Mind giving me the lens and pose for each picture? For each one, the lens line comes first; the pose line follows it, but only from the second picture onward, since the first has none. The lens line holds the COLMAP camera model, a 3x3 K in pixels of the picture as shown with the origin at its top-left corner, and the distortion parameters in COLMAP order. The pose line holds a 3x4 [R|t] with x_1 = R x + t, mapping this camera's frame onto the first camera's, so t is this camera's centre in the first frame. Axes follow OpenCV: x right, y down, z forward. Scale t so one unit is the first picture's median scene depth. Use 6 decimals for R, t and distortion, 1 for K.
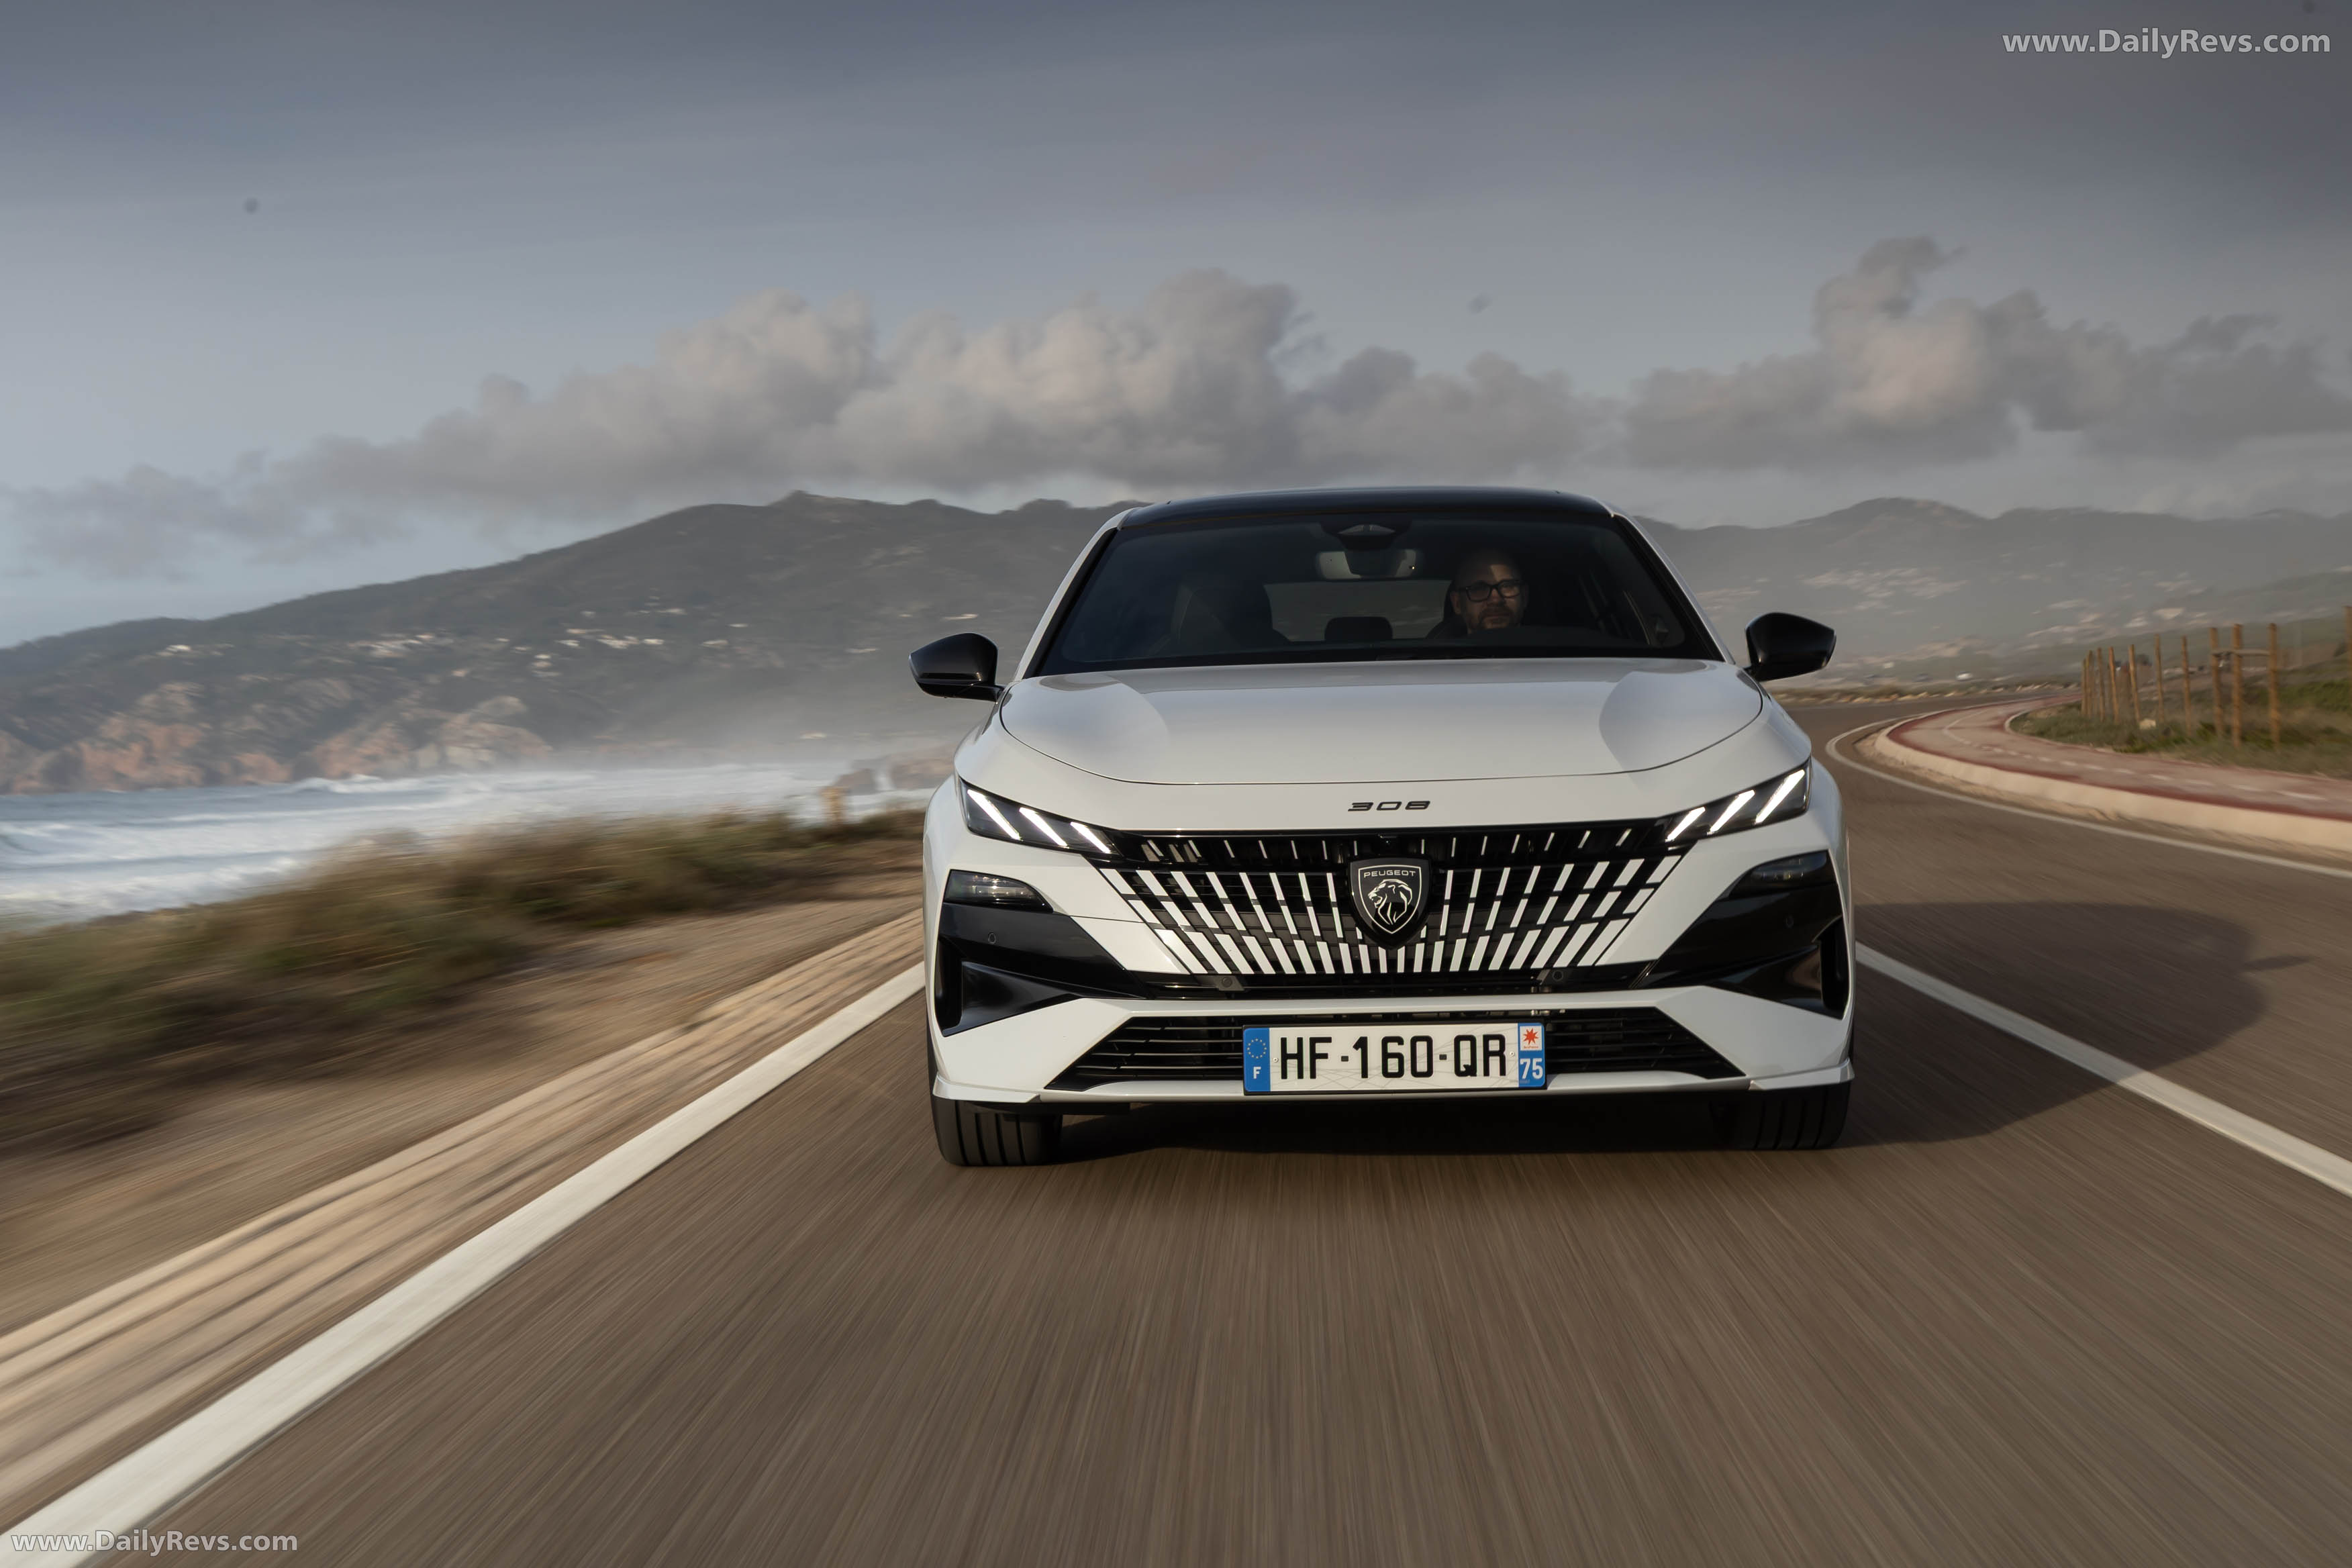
lens RADIAL K [[3696.2, 0, 1178.7], [0, 3696.2, 790.9], [0, 0, 1]] dist [0.009944, 0.000000]
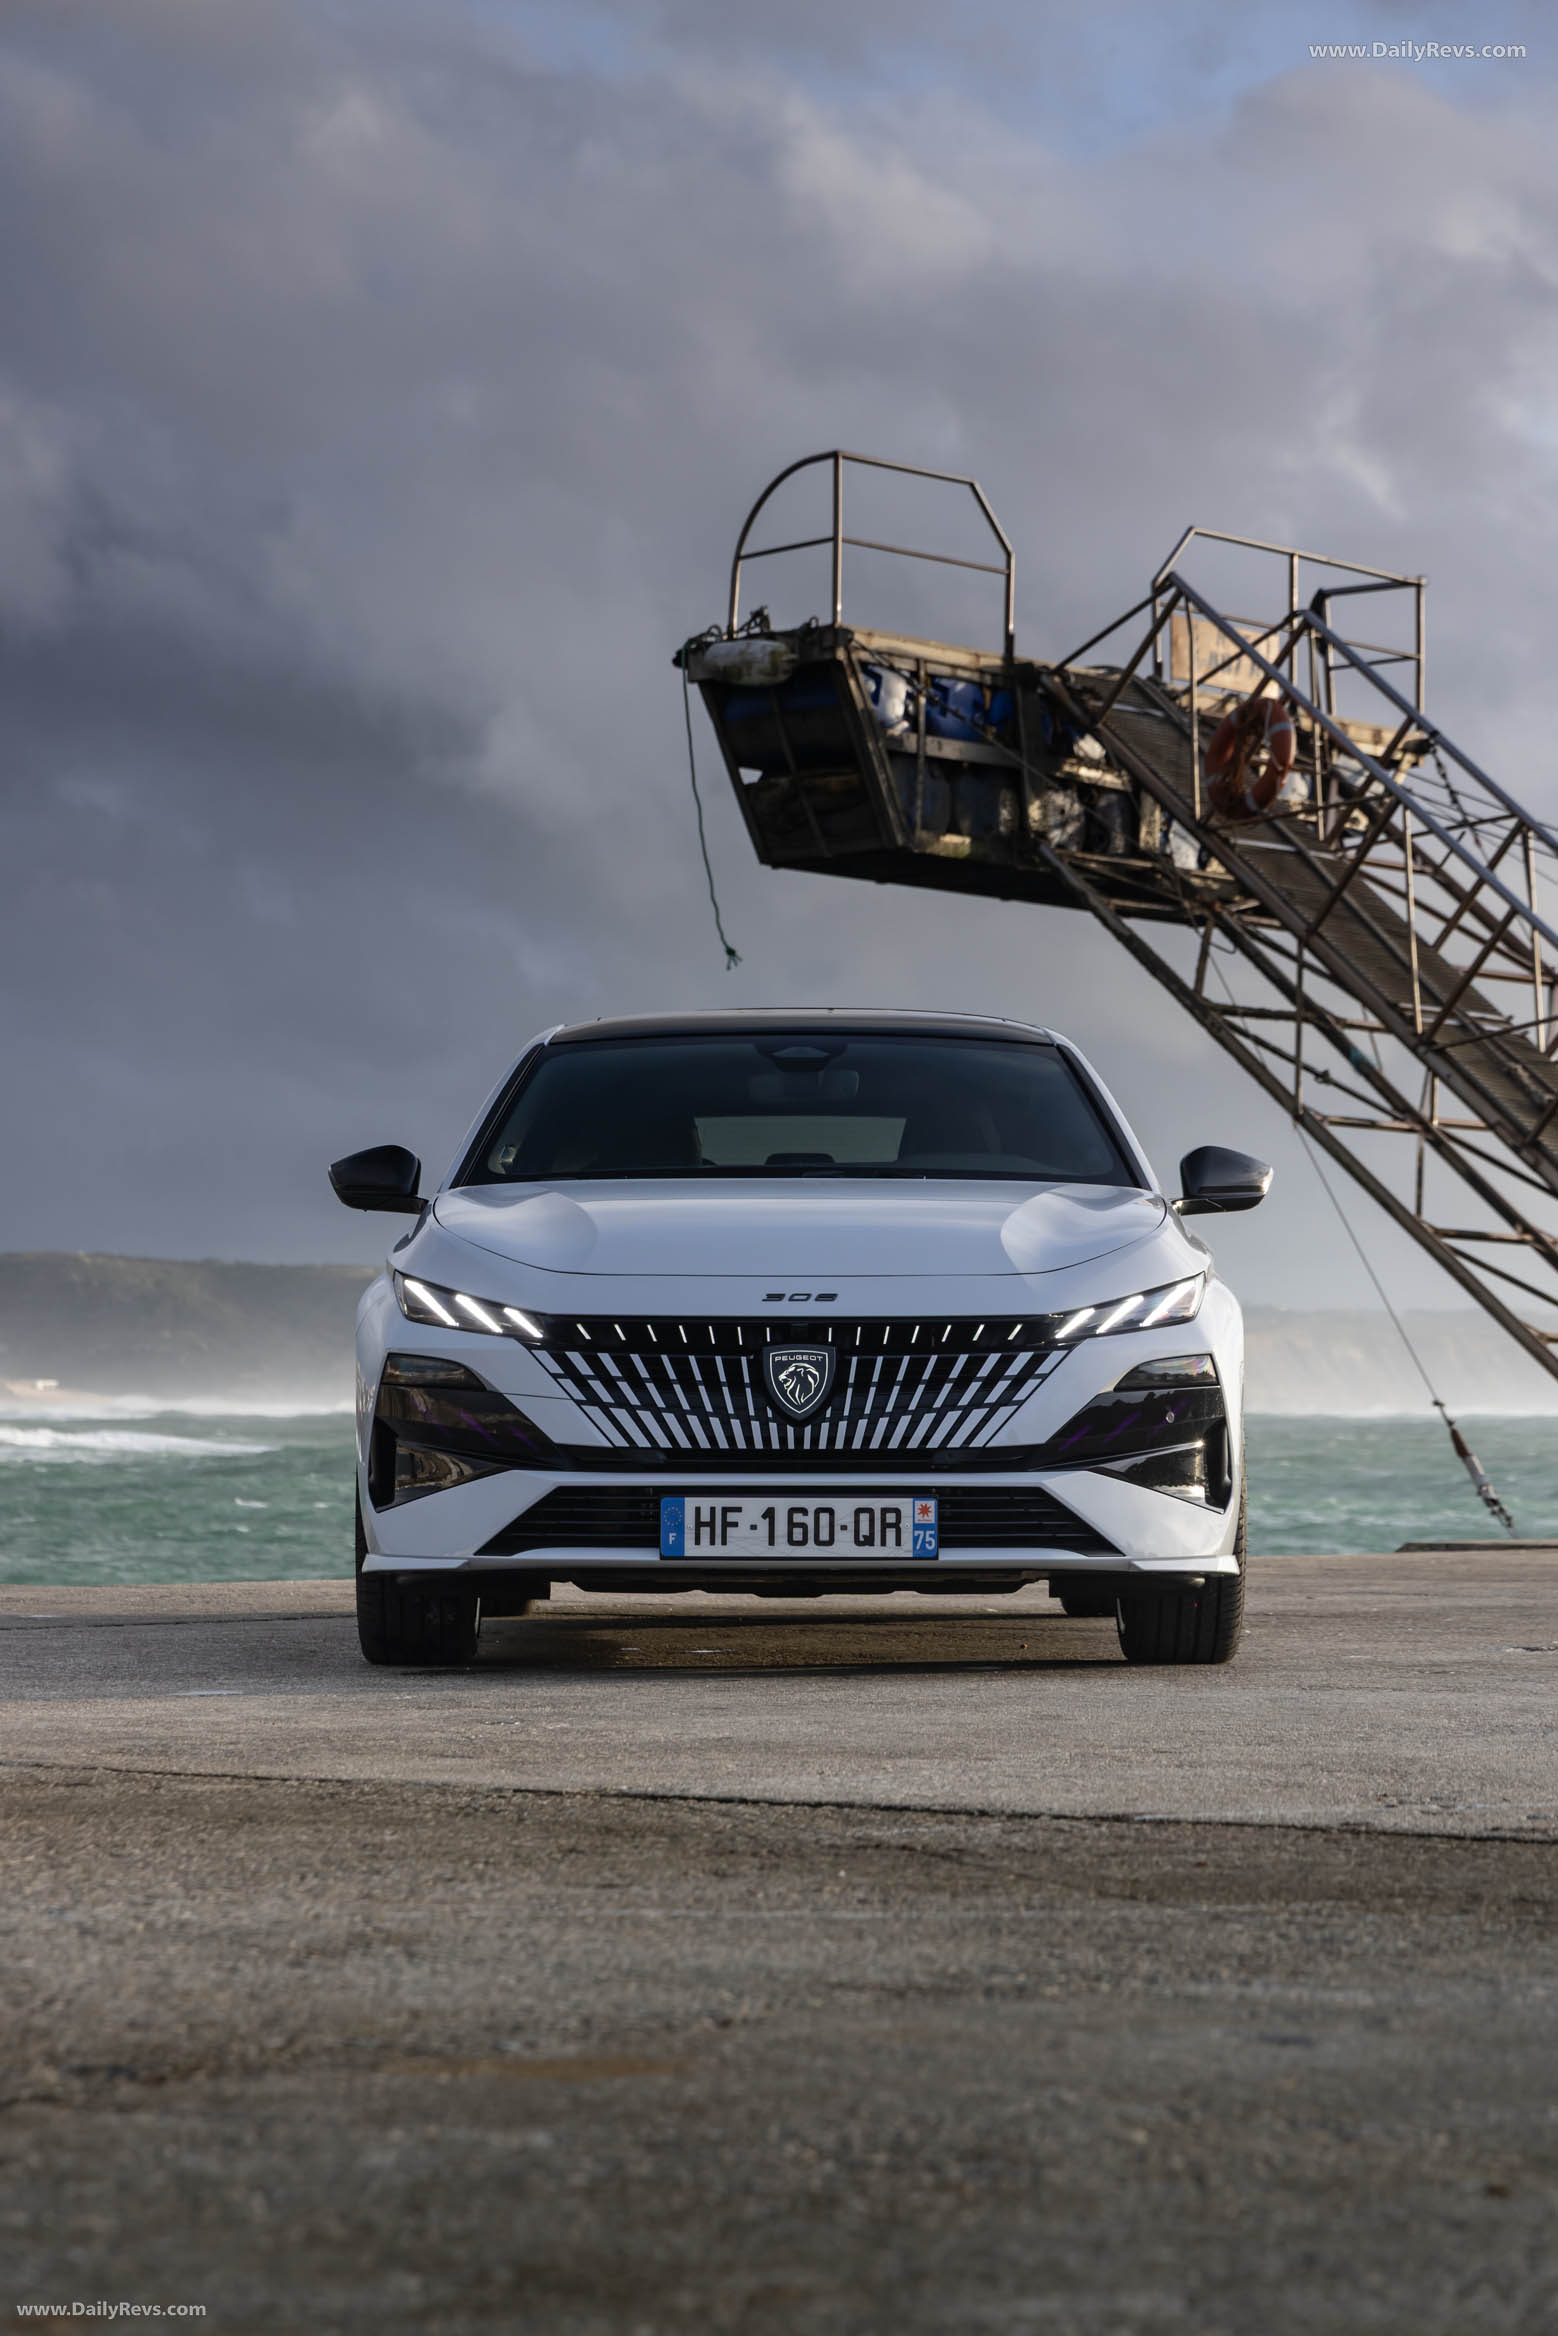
lens RADIAL K [[7558.4, 0, 779.3], [0, 7558.4, 1166.8], [0, 0, 1]] dist [0.377133, 0.000000]
pose [[0.999280, 0.024938, 0.028593, -0.013761], [-0.023038, 0.997621, -0.064967, 0.110829], [-0.030145, 0.064262, 0.997478, -1.223185]]
